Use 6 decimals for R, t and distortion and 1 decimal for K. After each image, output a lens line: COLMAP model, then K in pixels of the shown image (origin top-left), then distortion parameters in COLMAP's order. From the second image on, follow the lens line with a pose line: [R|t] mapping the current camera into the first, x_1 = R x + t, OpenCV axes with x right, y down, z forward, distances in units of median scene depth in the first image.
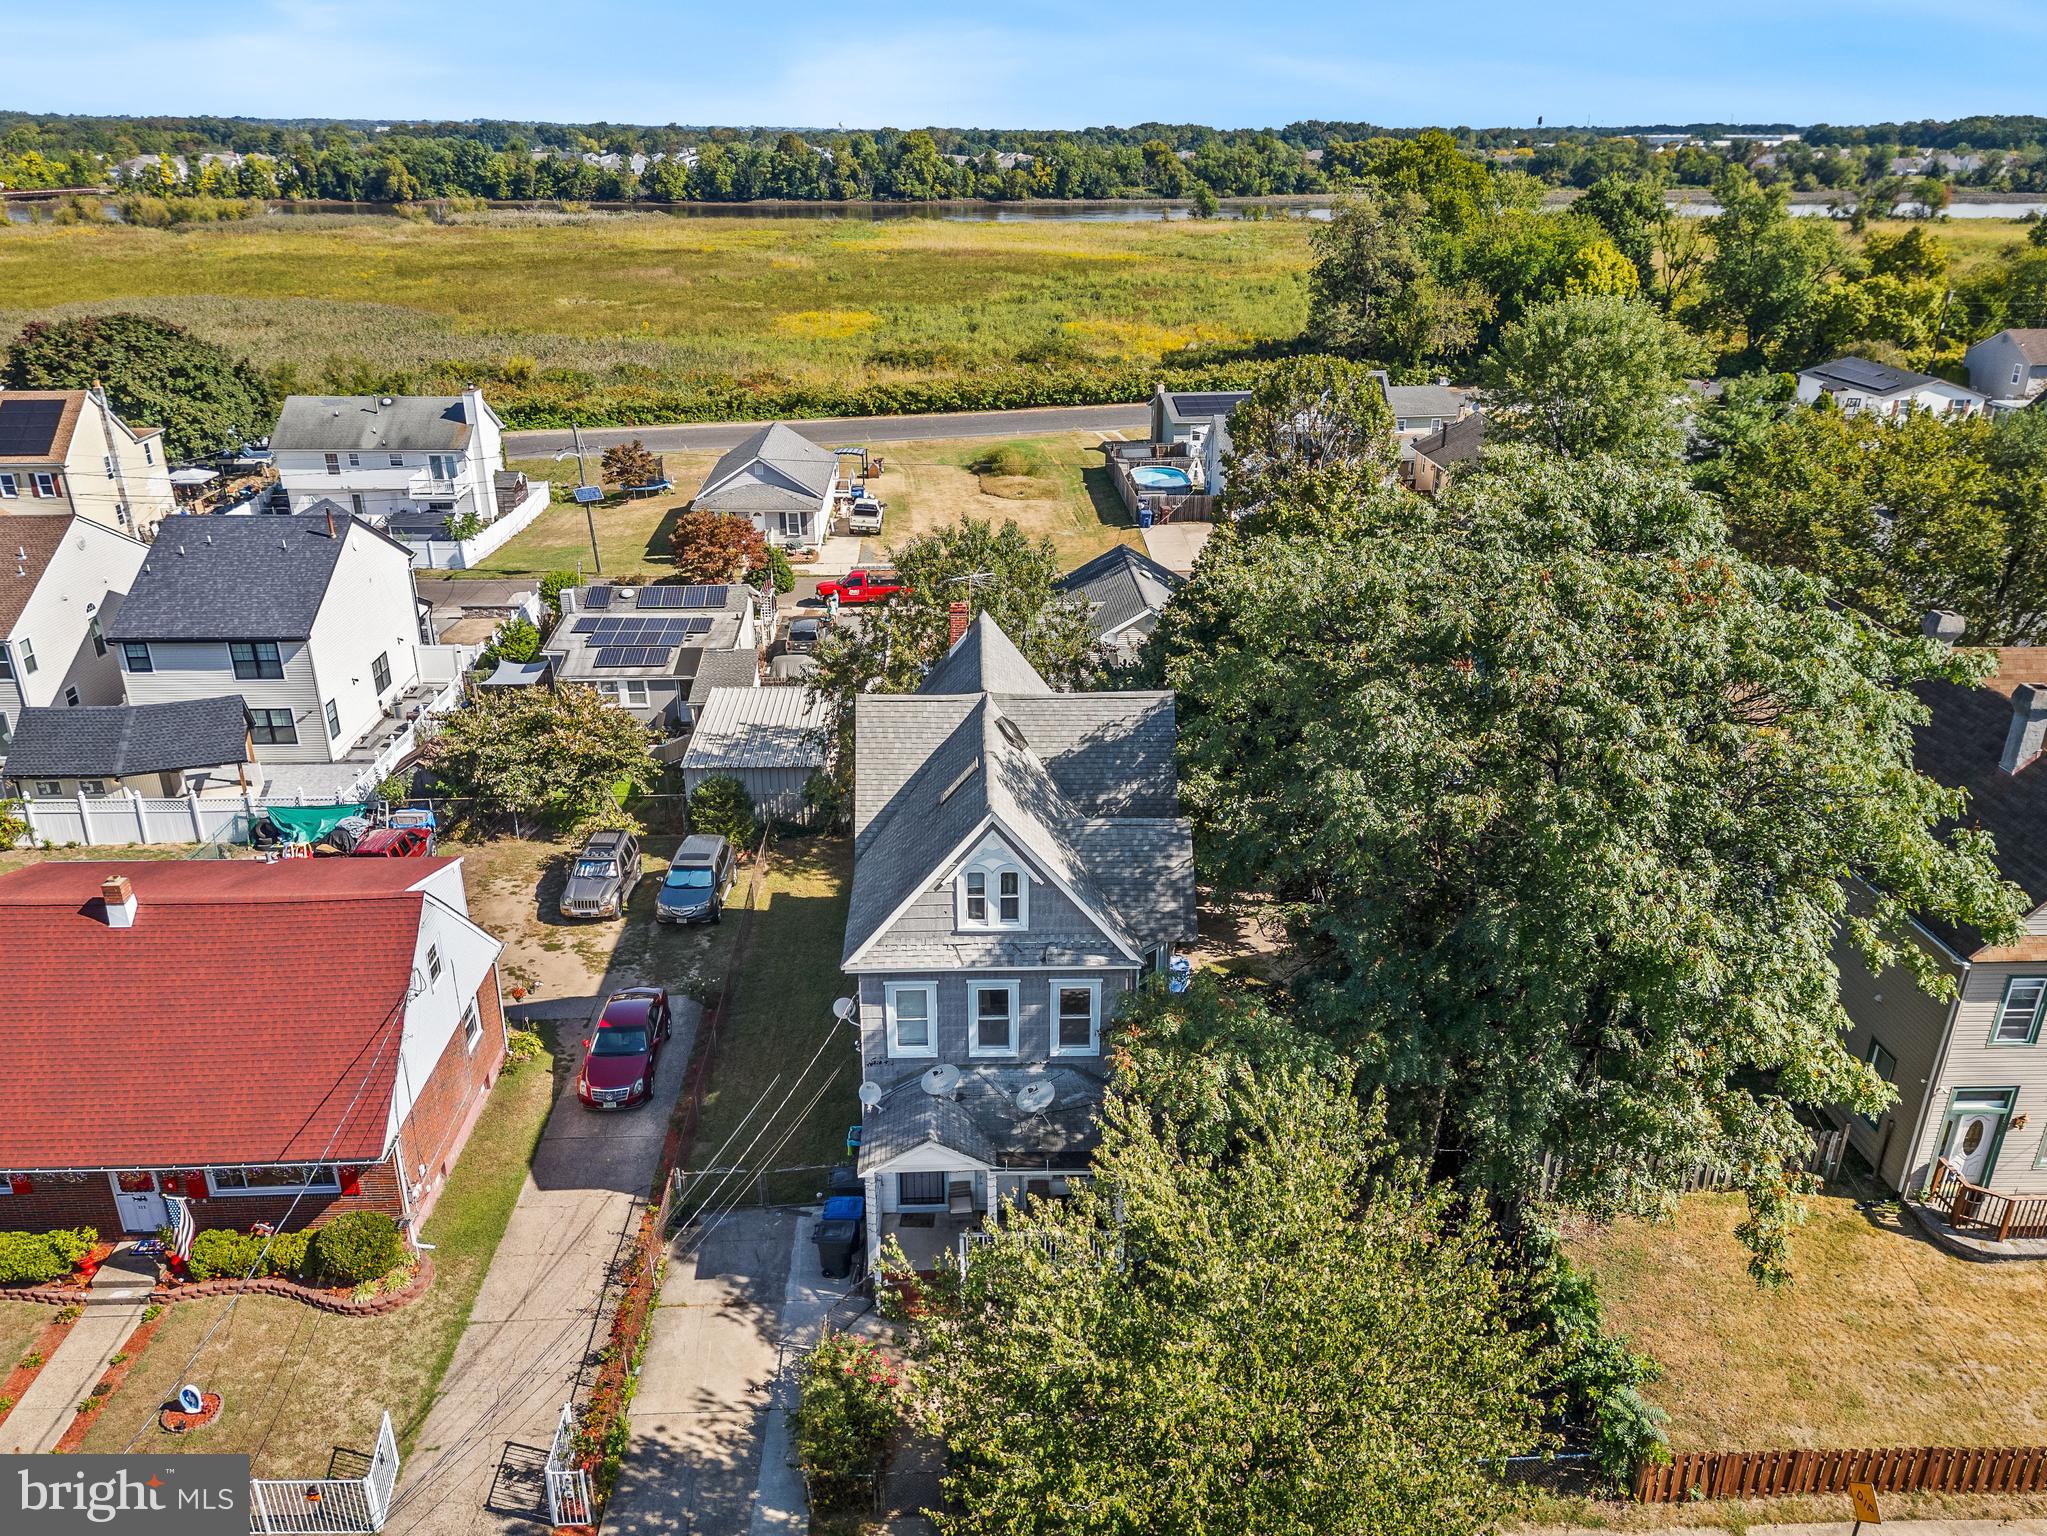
lens RADIAL K [[1374.6, 0, 1023.5], [0, 1374.6, 768.0], [0, 0, 1]] dist [-0.002650, -0.000910]
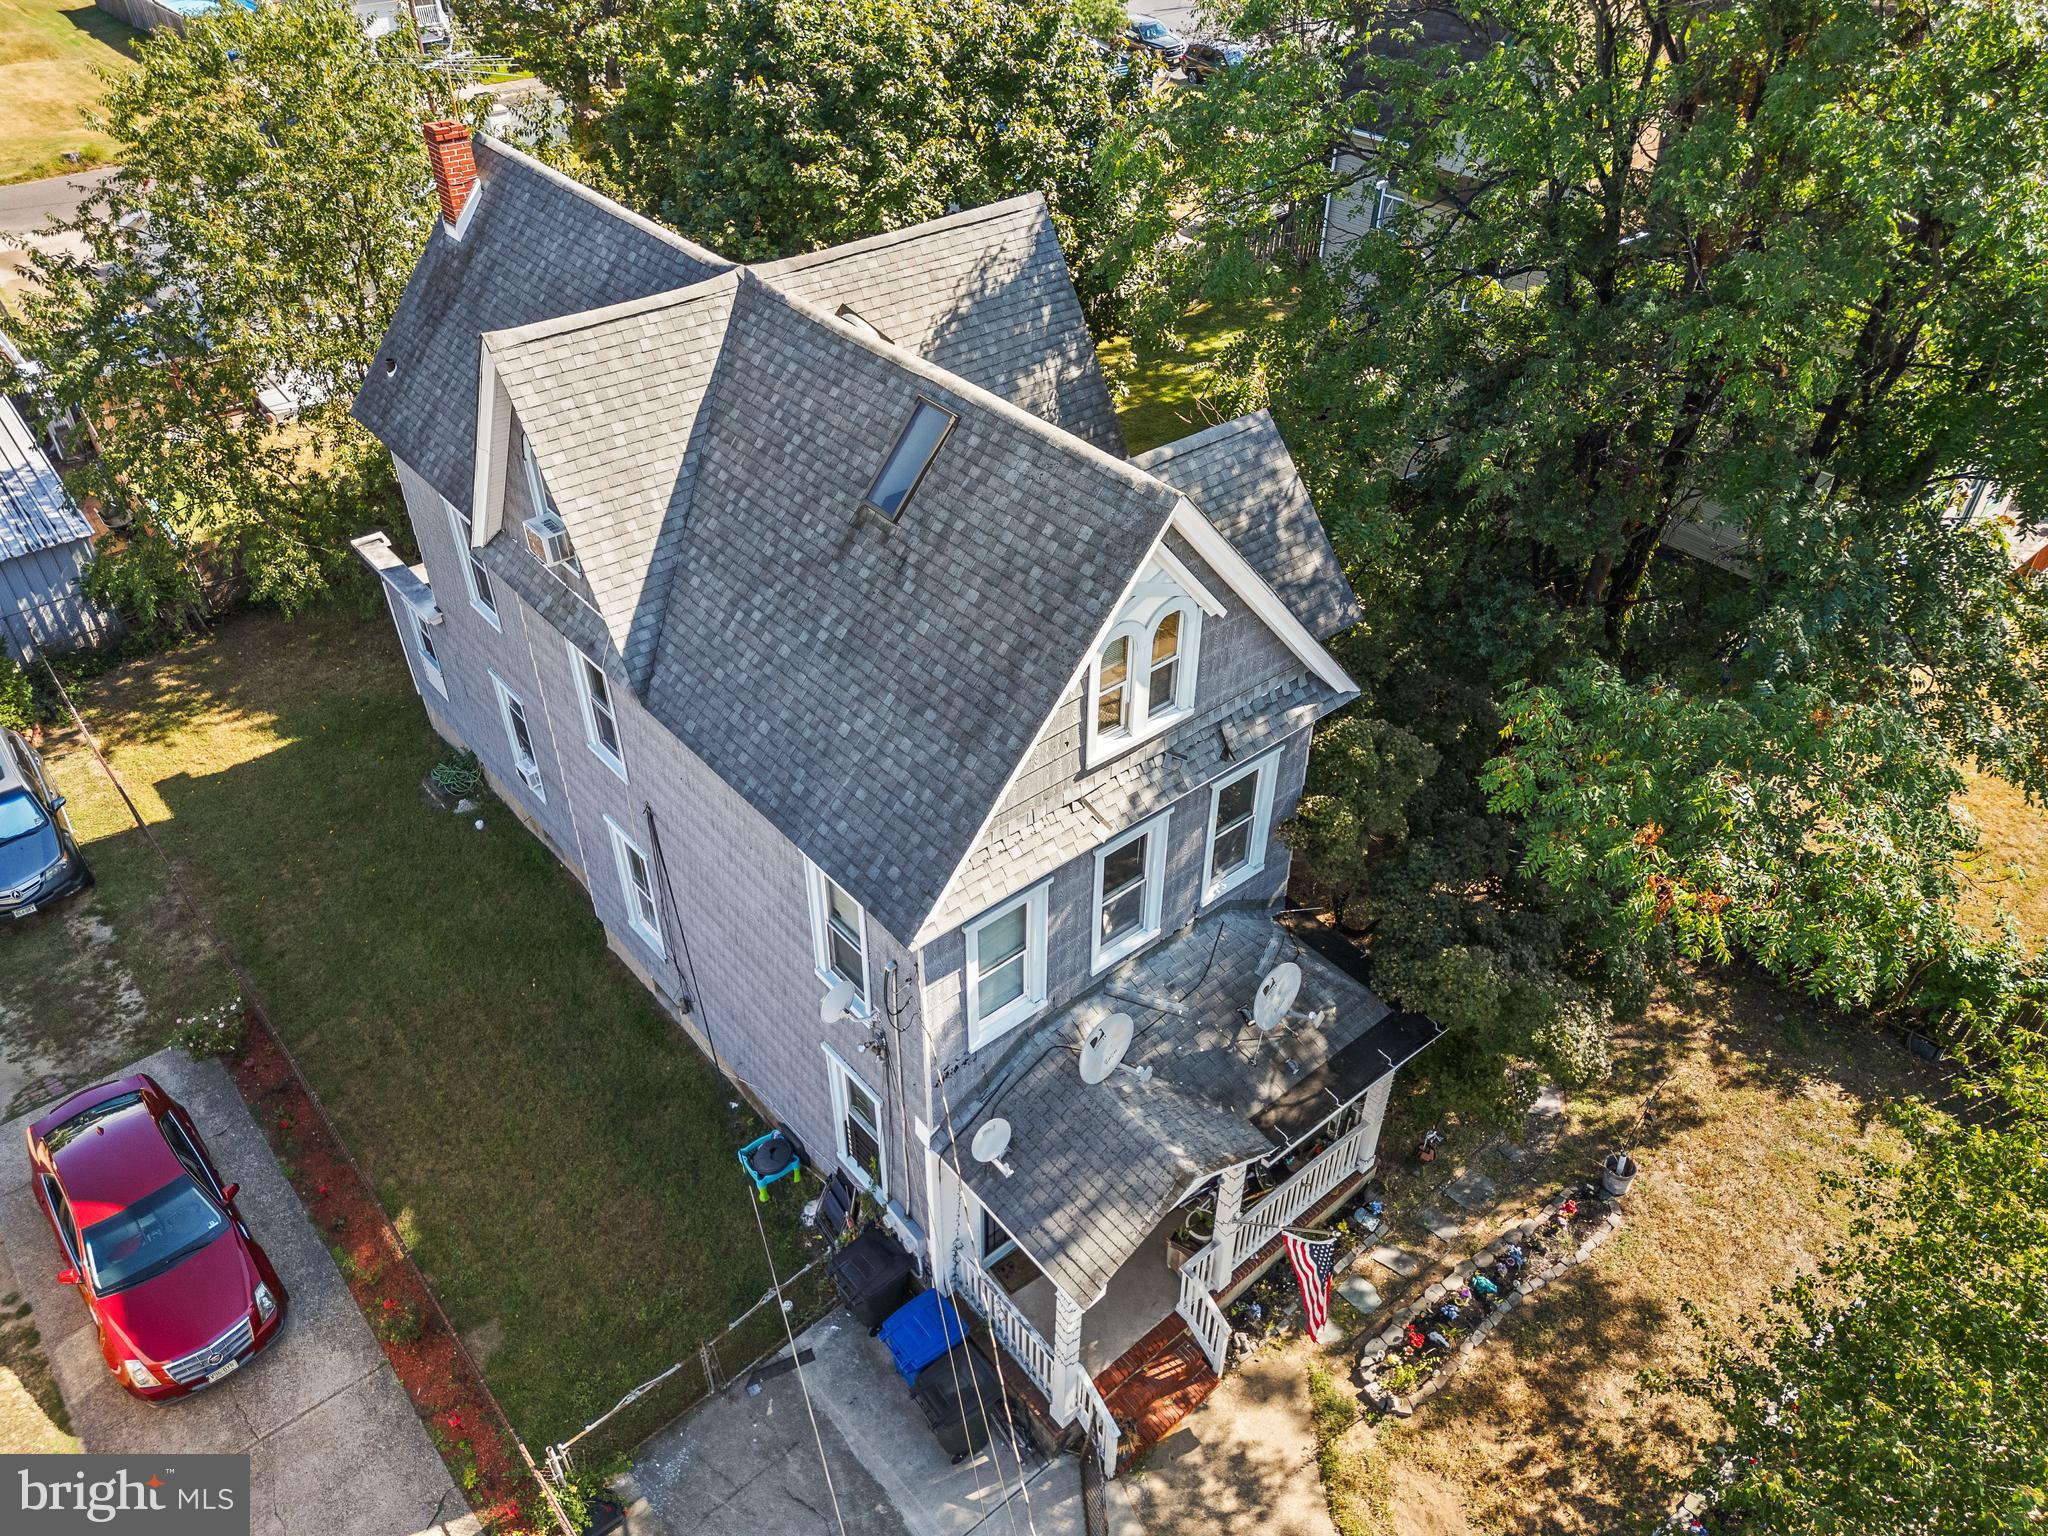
lens RADIAL K [[1375.3, 0, 1024.0], [0, 1375.3, 768.0], [0, 0, 1]] dist [-0.002650, -0.000910]
pose [[0.789187, -0.387787, 0.476240, -0.280242], [0.227599, 0.904896, 0.359669, -0.054721], [-0.570423, -0.175455, 0.802393, 0.612064]]
